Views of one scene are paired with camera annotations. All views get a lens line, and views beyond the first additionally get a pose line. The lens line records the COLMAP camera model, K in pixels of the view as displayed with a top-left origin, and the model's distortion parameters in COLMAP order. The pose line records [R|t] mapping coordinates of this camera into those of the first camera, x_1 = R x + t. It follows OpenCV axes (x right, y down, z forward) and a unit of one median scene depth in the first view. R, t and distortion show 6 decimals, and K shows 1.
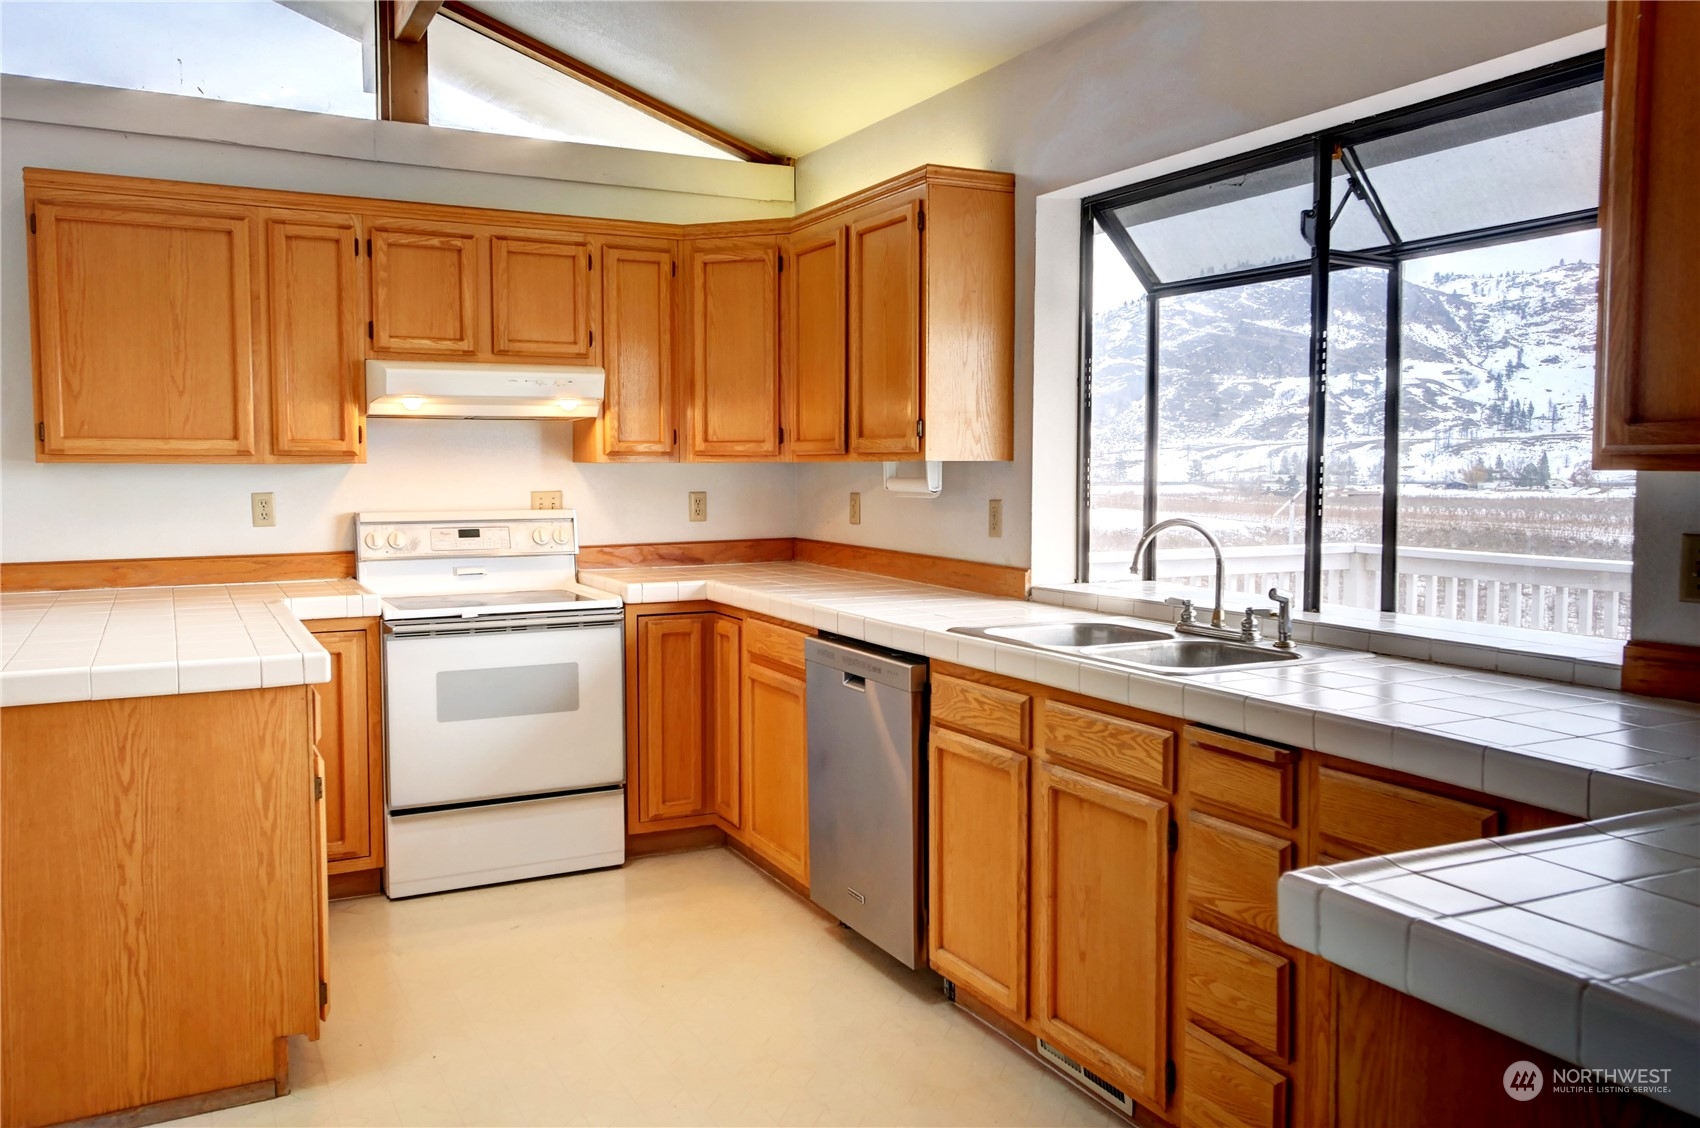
lens RADIAL K [[1331.1, 0, 841.5], [0, 1331.1, 555.9], [0, 0, 1]] dist [0.026567, -0.007924]
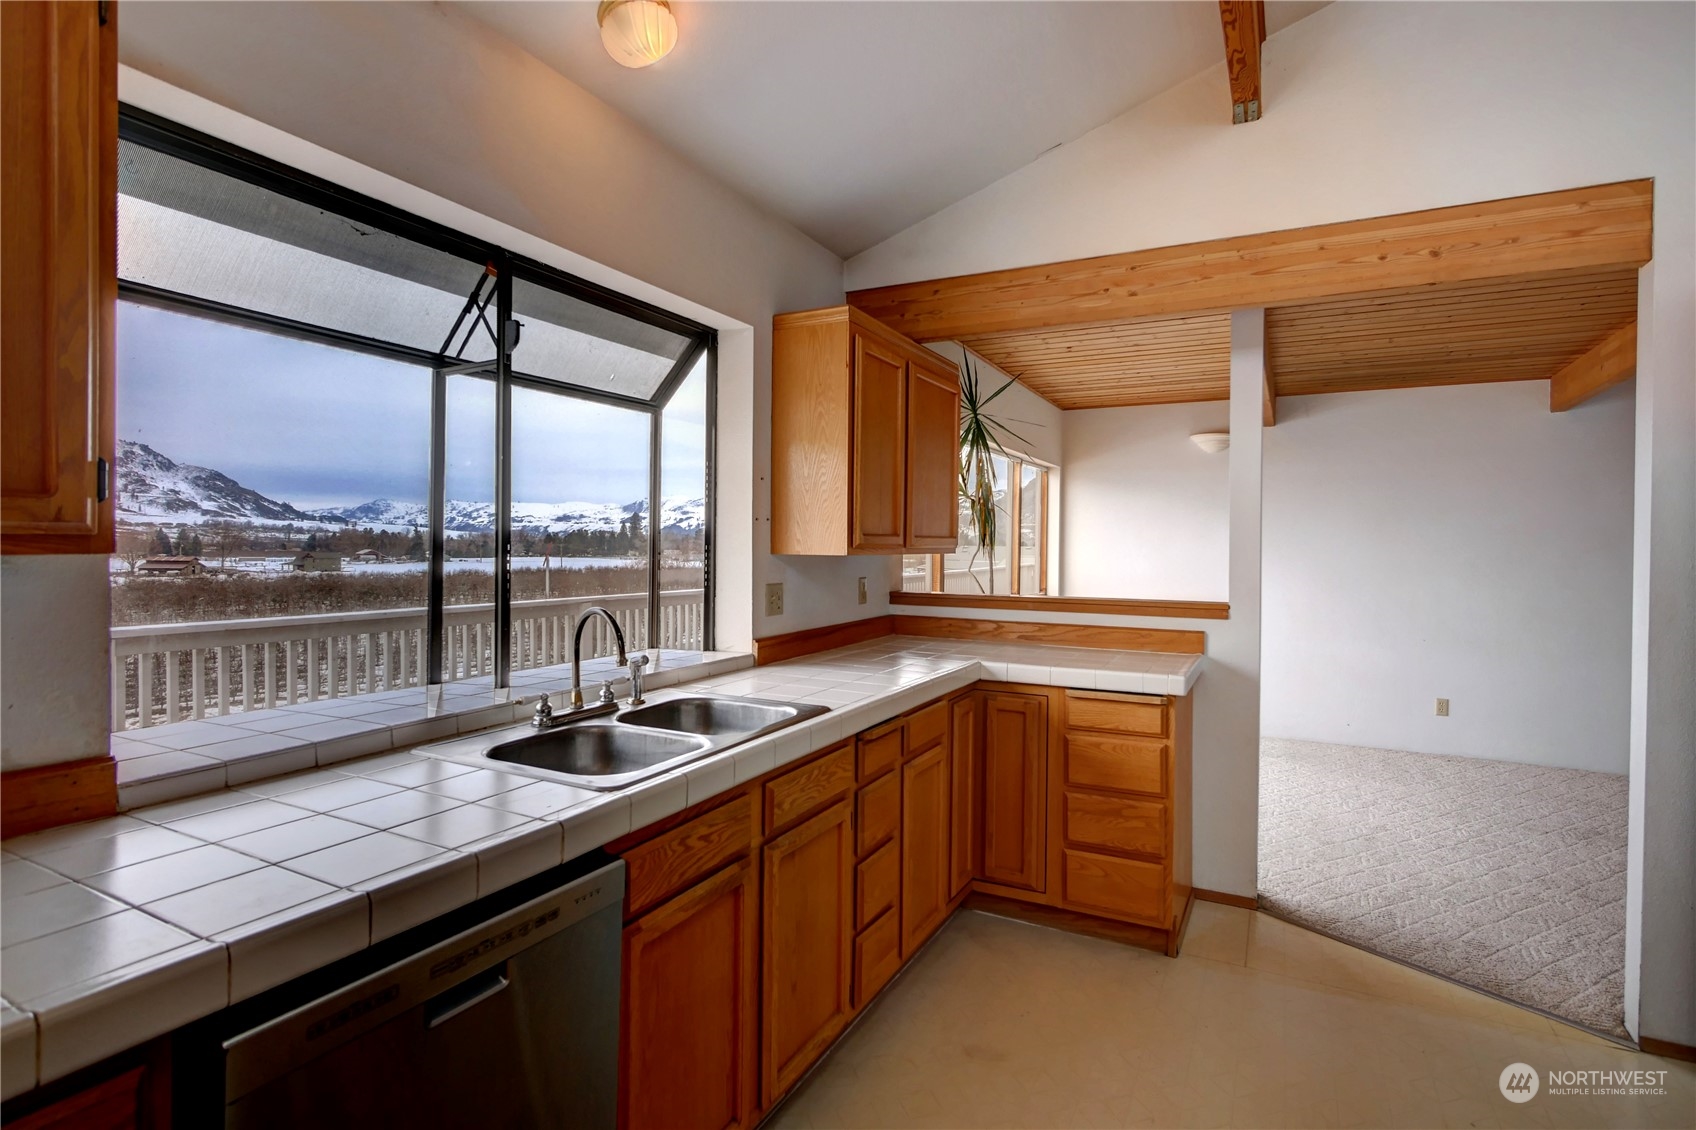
lens RADIAL K [[842.7, 0, 844.3], [0, 842.7, 543.5], [0, 0, 1]] dist [0.001344, 0.001065]
pose [[-0.575827, -0.008353, 0.817529, -0.303458], [0.044088, 0.998176, 0.041252, -0.075630], [-0.816382, 0.059798, -0.574408, 0.961453]]
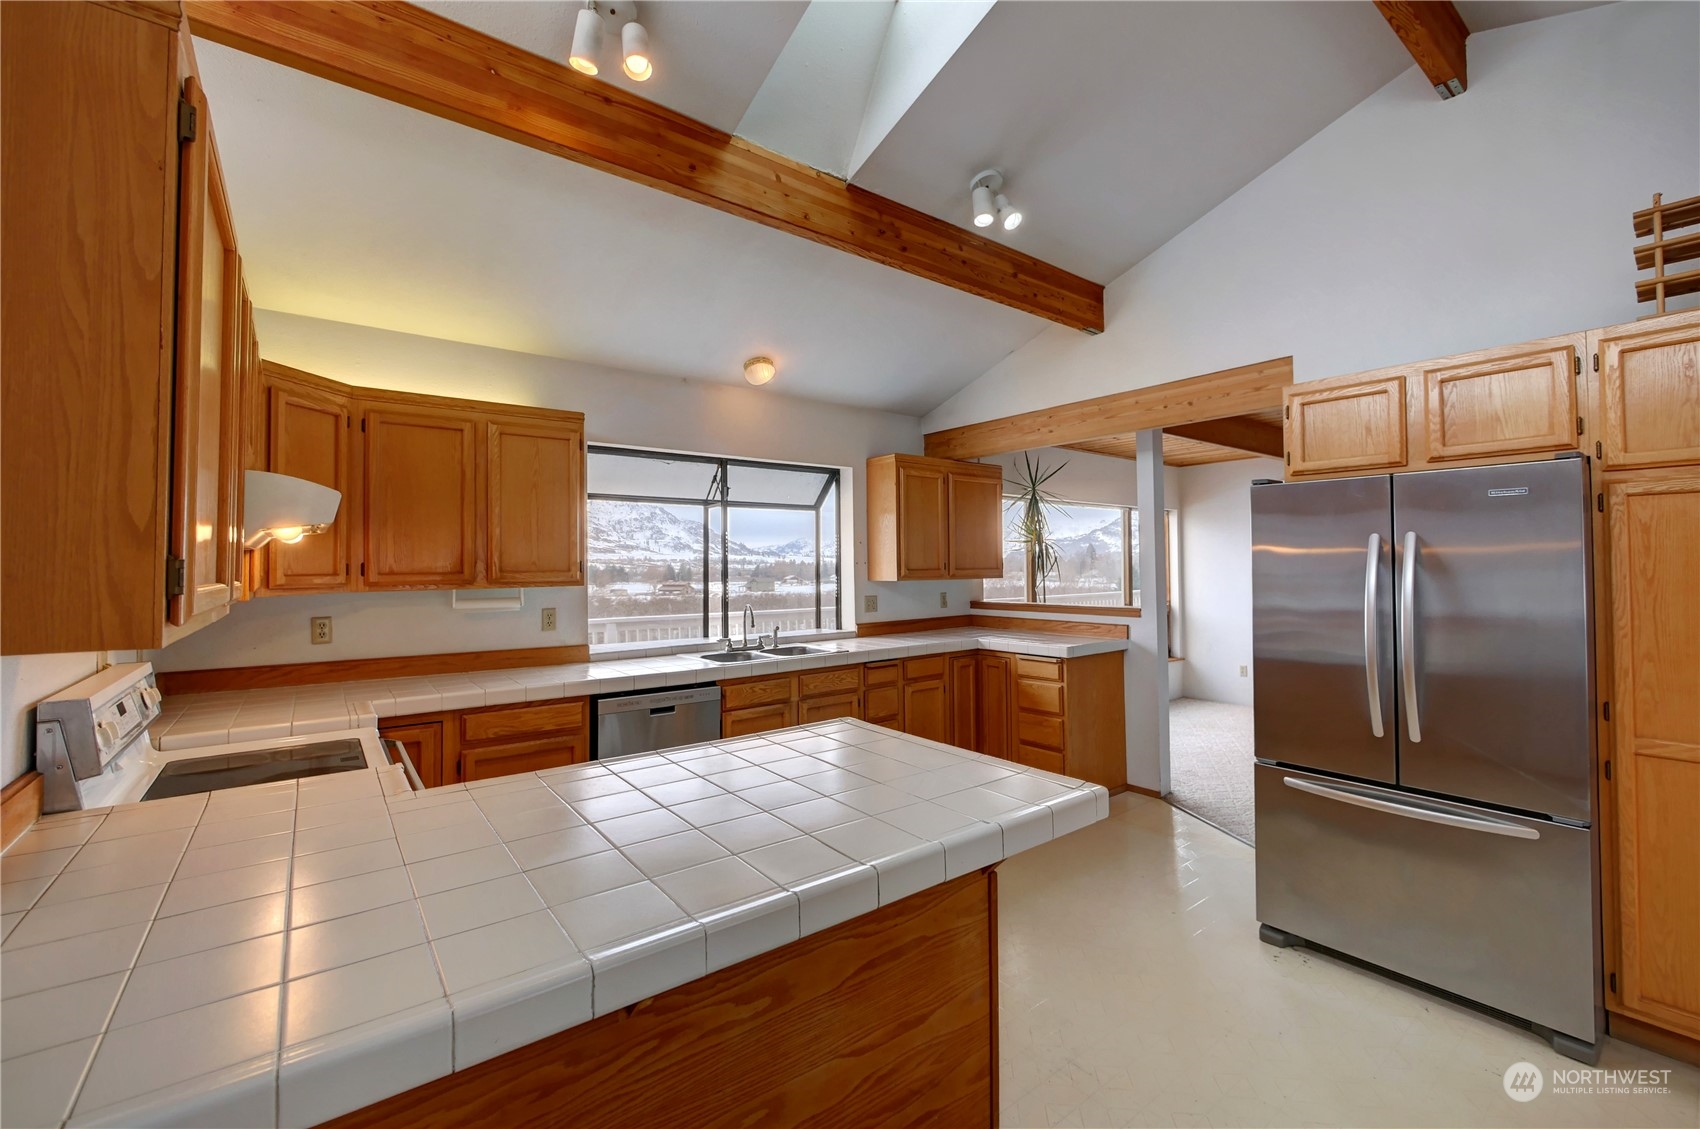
lens RADIAL K [[705.0, 0, 860.2], [0, 705.0, 547.6], [0, 0, 1]] dist [-0.007975, 0.000700]
pose [[-0.194218, 0.026059, 0.980612, -0.873375], [0.075772, 0.997059, -0.011489, -0.082873], [-0.978028, 0.072072, -0.195622, 0.827937]]
